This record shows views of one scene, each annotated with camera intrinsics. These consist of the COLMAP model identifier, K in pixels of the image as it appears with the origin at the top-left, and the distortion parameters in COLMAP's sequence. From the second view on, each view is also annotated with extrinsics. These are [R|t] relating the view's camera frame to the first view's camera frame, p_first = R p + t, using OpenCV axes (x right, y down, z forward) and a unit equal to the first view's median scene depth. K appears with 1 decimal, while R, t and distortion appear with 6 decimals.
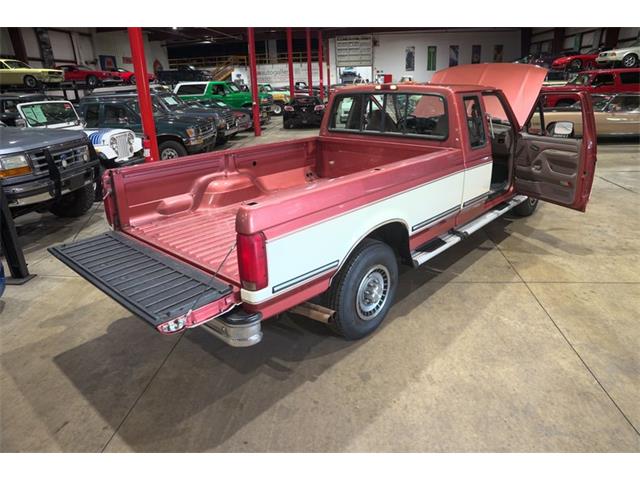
lens RADIAL K [[437.4, 0, 321.8], [0, 437.4, 239.1], [0, 0, 1]] dist [-0.140660, 0.111168]
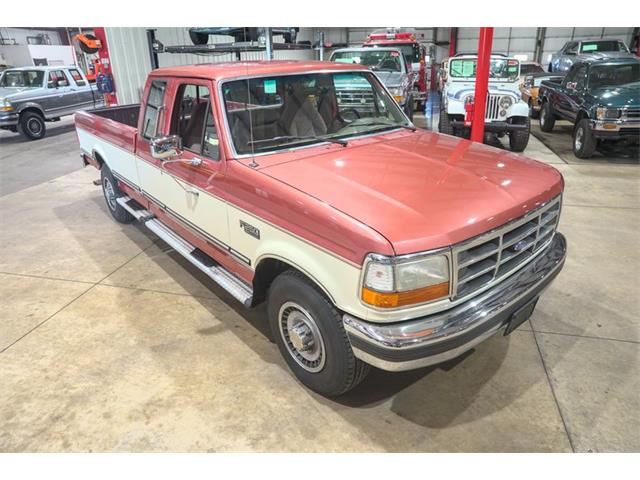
lens RADIAL K [[437.4, 0, 321.8], [0, 437.4, 239.1], [0, 0, 1]] dist [-0.140660, 0.111168]
pose [[-0.138036, 0.427809, -0.893267, 1.385870], [-0.315558, 0.835903, 0.449099, -0.646699], [0.938813, 0.343869, 0.019614, 1.629279]]
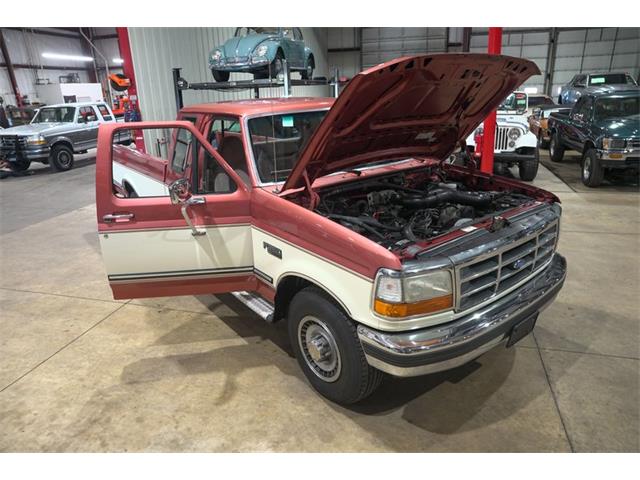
lens RADIAL K [[437.4, 0, 321.8], [0, 437.4, 239.1], [0, 0, 1]] dist [-0.140660, 0.111168]
pose [[-0.168649, 0.363446, -0.916223, 1.458407], [-0.303483, 0.865235, 0.399082, -0.661269], [0.937793, 0.345363, -0.035621, 1.631467]]
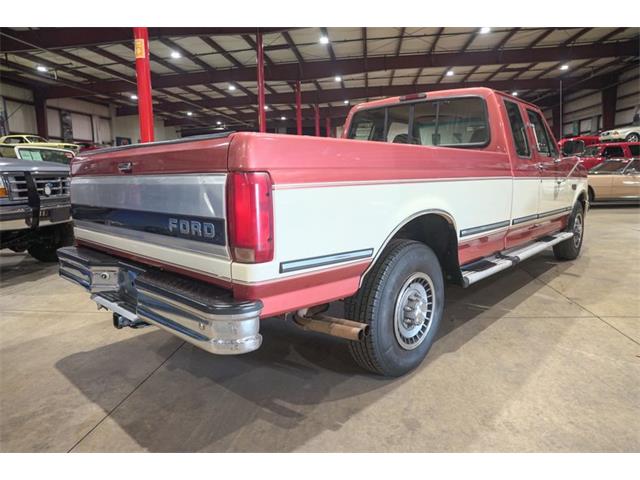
lens RADIAL K [[437.4, 0, 321.8], [0, 437.4, 239.1], [0, 0, 1]] dist [-0.140660, 0.111168]
pose [[0.999867, 0.008385, -0.014011, -0.027696], [-0.011033, 0.979501, -0.201136, 0.139946], [0.012037, 0.201263, 0.979463, 0.235990]]
